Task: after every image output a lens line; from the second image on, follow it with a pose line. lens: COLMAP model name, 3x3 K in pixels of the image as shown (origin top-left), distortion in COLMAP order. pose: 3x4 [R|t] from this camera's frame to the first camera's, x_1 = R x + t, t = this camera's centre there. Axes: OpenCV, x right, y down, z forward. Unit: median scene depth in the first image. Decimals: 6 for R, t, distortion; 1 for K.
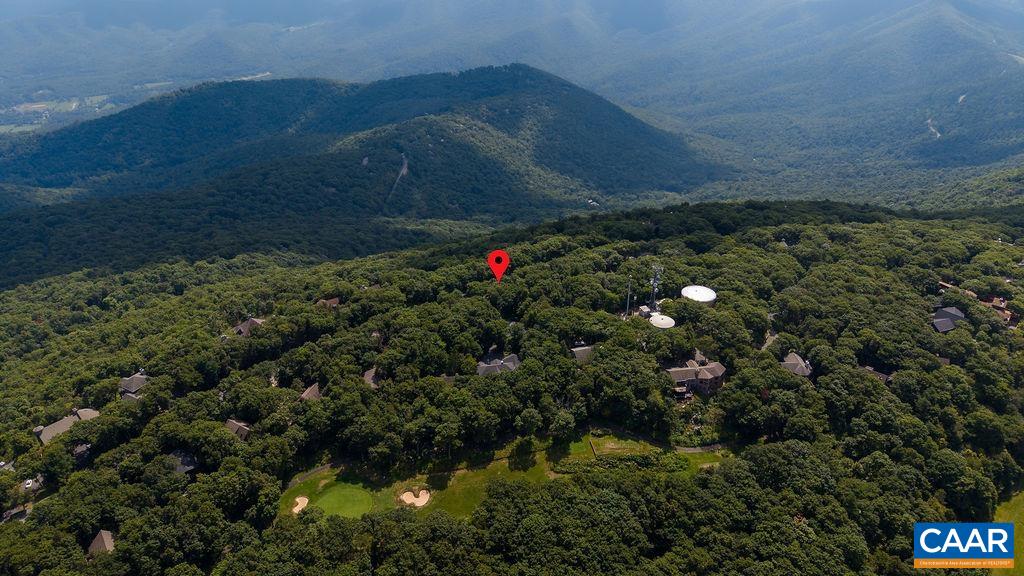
lens RADIAL K [[681.0, 0, 510.5], [0, 681.0, 286.6], [0, 0, 1]] dist [0.033910, -0.032054]
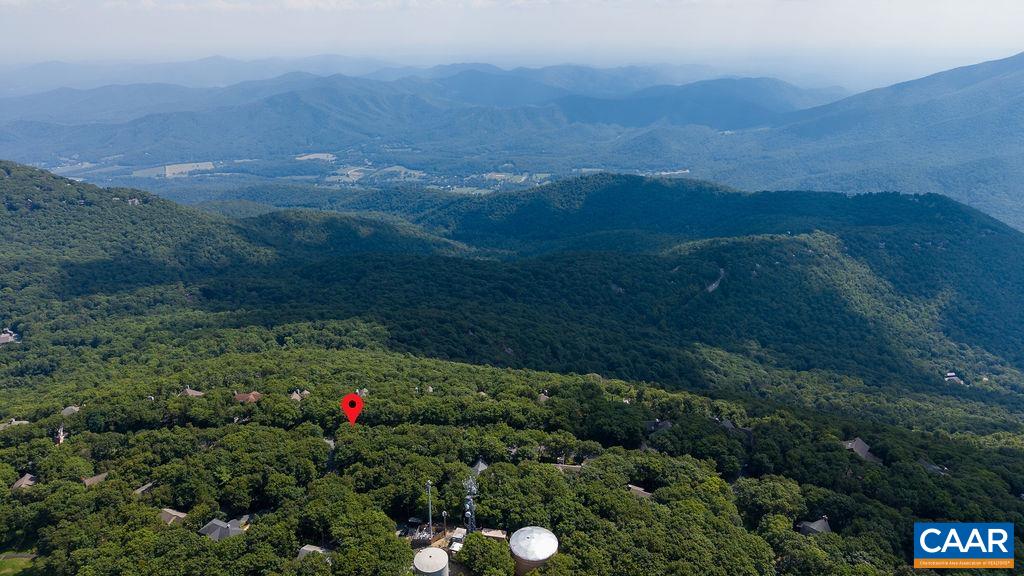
lens RADIAL K [[681.0, 0, 510.5], [0, 681.0, 286.6], [0, 0, 1]] dist [0.033910, -0.032054]
pose [[0.807051, 0.209068, -0.552231, 0.066083], [-0.282061, 0.958120, -0.049482, -0.021737], [0.518758, 0.195697, 0.832221, 0.036498]]
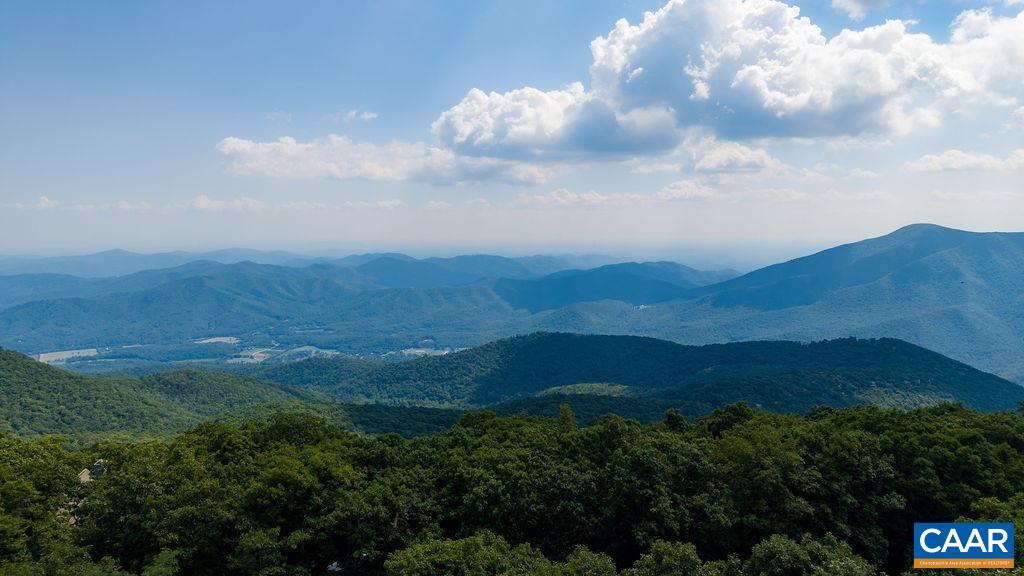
lens RADIAL K [[681.0, 0, 510.5], [0, 681.0, 286.6], [0, 0, 1]] dist [0.033910, -0.032054]
pose [[0.878385, 0.040542, -0.476231, 0.000067], [-0.227419, 0.911826, -0.341838, -0.000443], [0.420382, 0.408570, 0.810154, 0.102645]]
